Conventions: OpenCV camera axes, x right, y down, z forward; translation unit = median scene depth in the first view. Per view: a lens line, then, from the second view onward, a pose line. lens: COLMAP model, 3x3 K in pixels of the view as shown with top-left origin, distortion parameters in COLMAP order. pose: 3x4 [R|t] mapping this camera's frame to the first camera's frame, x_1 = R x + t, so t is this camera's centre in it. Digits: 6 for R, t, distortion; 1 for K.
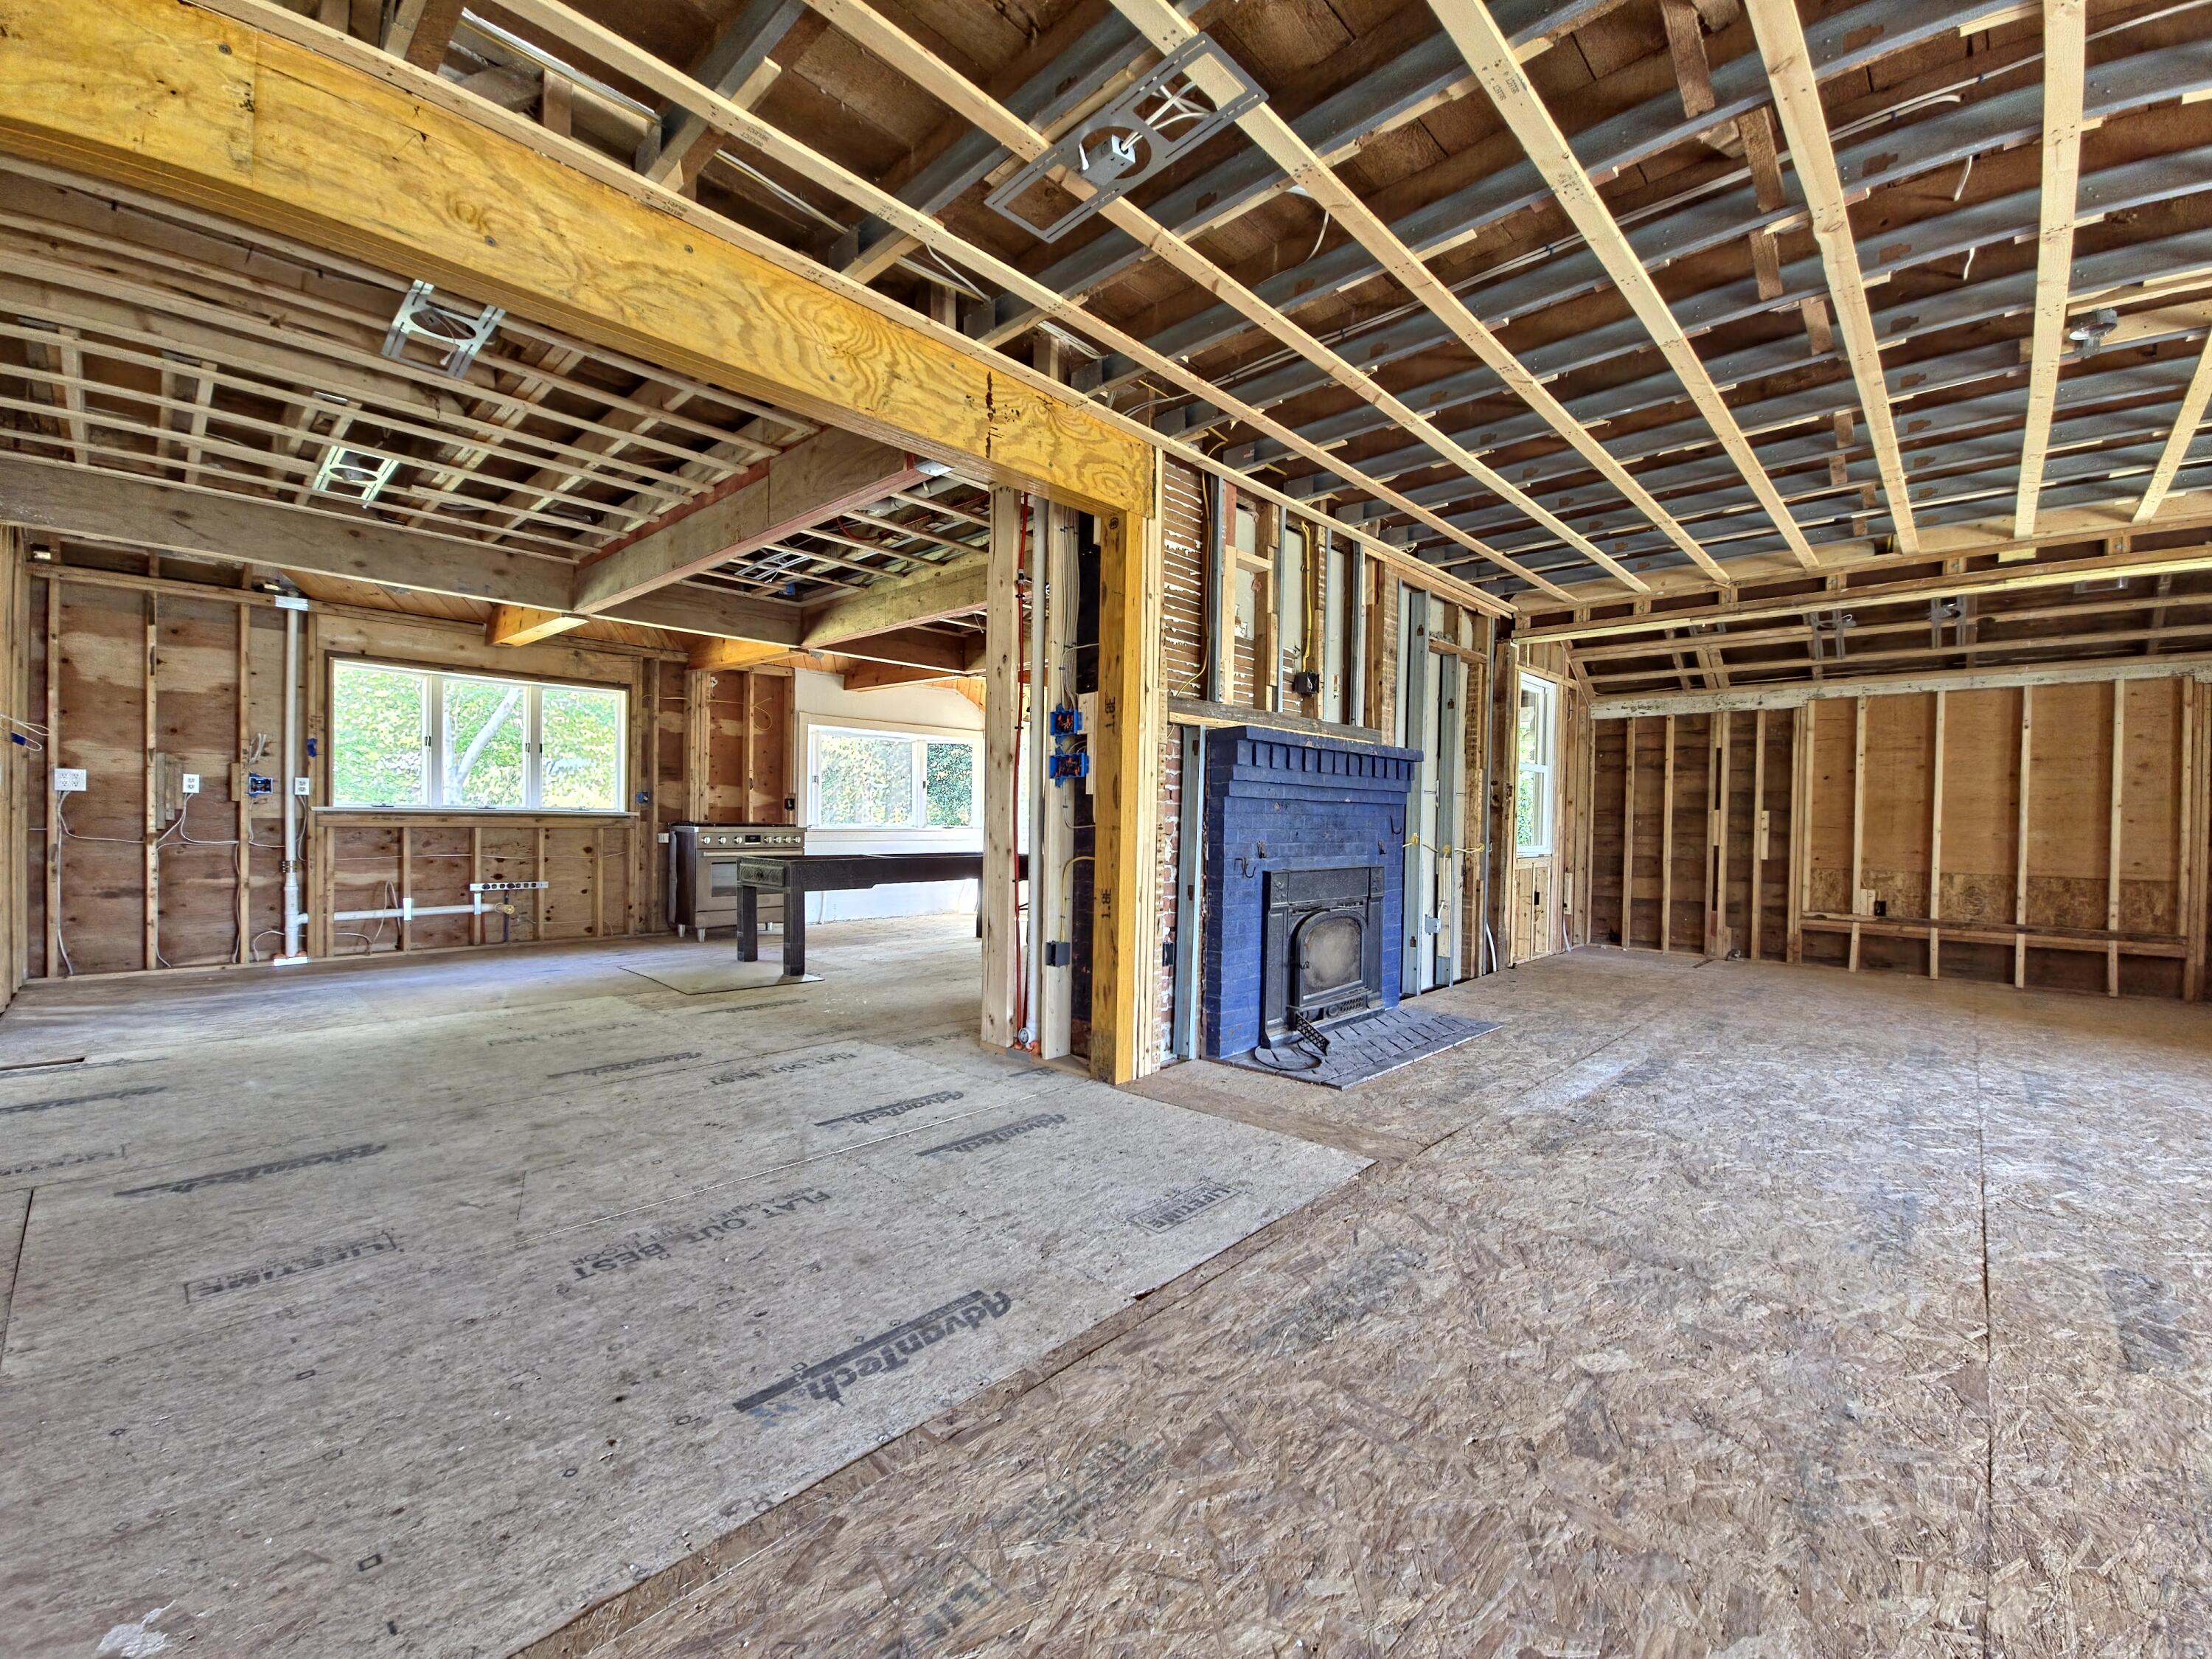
lens RADIAL K [[910.1, 0, 1106.0], [0, 910.1, 829.5], [0, 0, 1]] dist [0.002877, 0.000133]
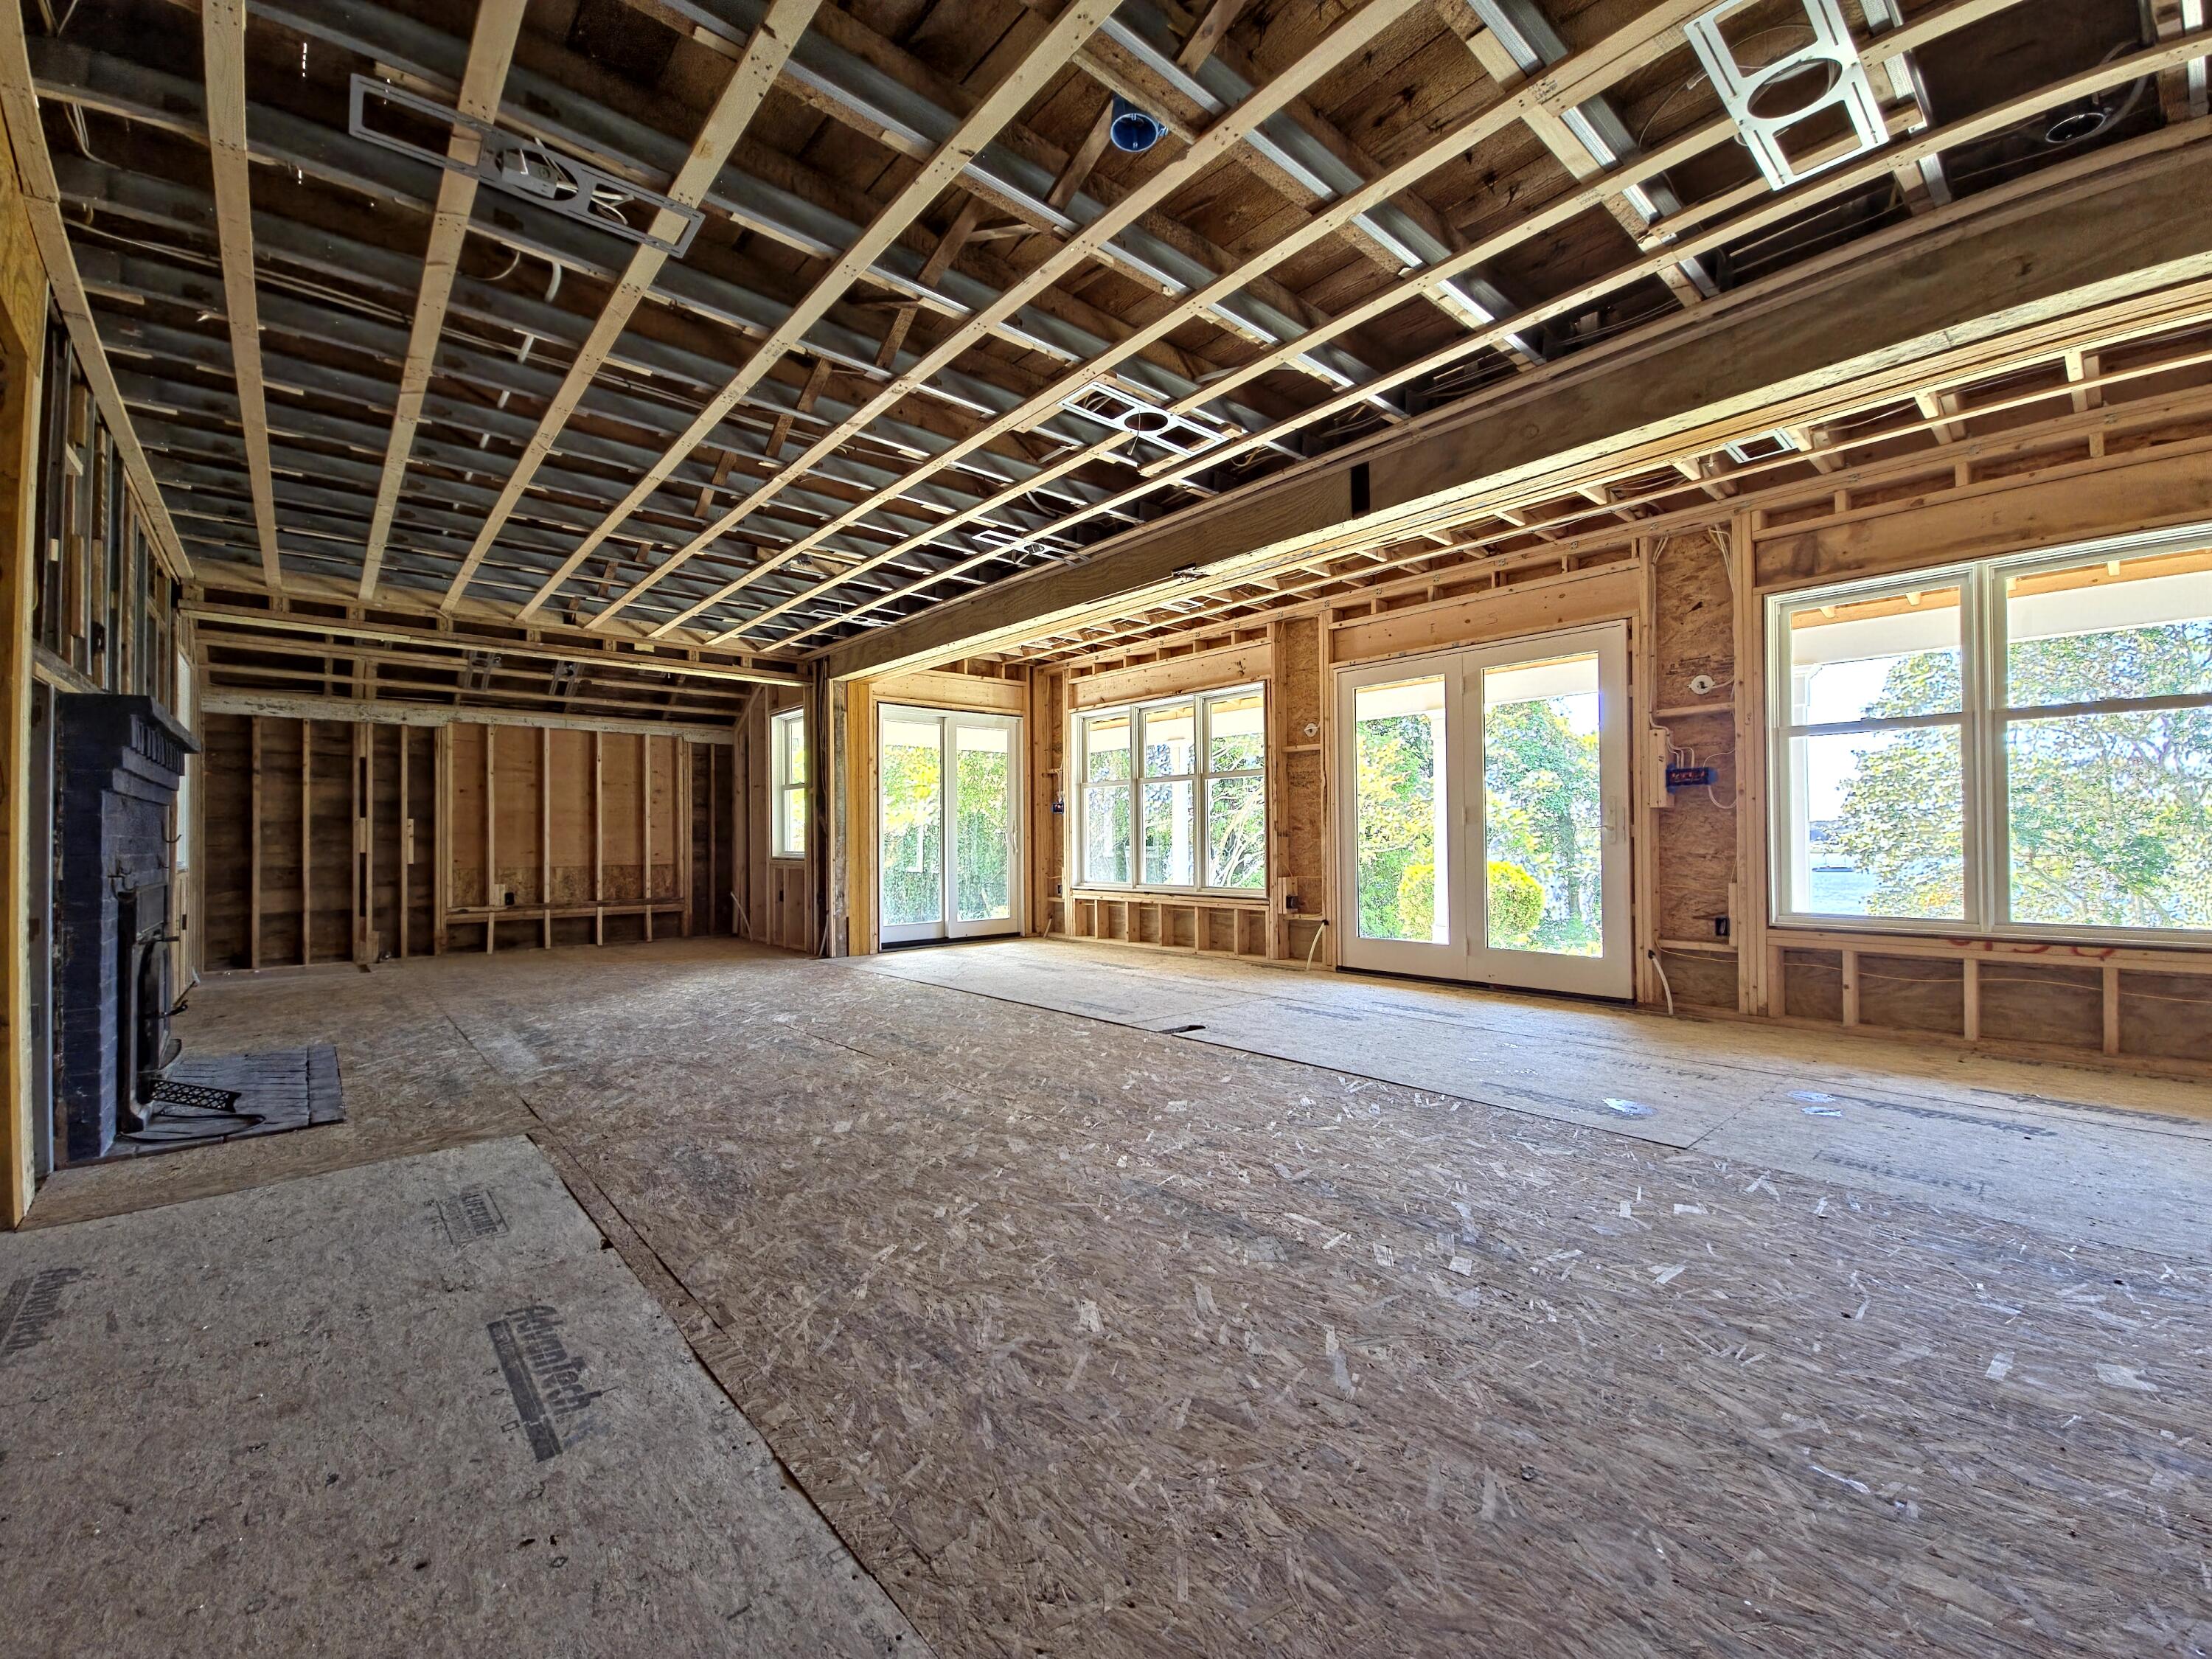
lens RADIAL K [[910.1, 0, 1106.0], [0, 910.1, 829.5], [0, 0, 1]] dist [0.002877, 0.000133]
pose [[0.092608, -0.005238, 0.995689, -0.315650], [0.018326, 0.999826, 0.003555, 0.003825], [-0.995534, 0.017918, 0.092688, 0.088403]]
